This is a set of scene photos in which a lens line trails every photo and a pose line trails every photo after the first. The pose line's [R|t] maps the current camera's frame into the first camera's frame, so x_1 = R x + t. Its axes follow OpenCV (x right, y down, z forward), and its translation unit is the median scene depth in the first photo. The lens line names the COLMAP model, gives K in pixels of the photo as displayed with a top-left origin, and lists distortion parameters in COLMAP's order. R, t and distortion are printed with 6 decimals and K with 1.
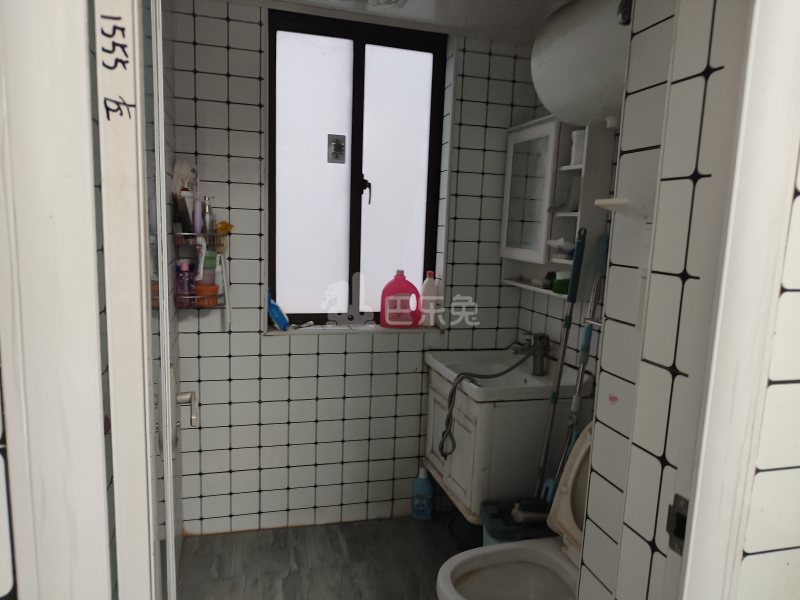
lens RADIAL K [[556.9, 0, 395.8], [0, 556.9, 306.2], [0, 0, 1]] dist [0.011109, -0.004911]
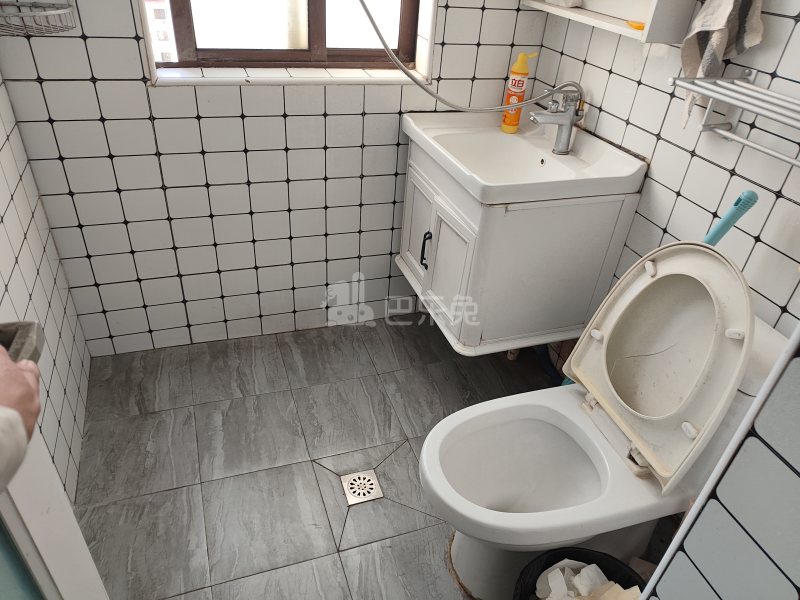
lens RADIAL K [[568.0, 0, 400.0], [0, 568.0, 300.0], [0, 0, 1]] dist [0.024274, -0.000765]
pose [[0.997305, -0.008876, 0.072833, -0.005098], [-0.023766, 0.900060, 0.435117, -0.020271], [-0.069416, -0.435675, 0.897423, 0.282122]]
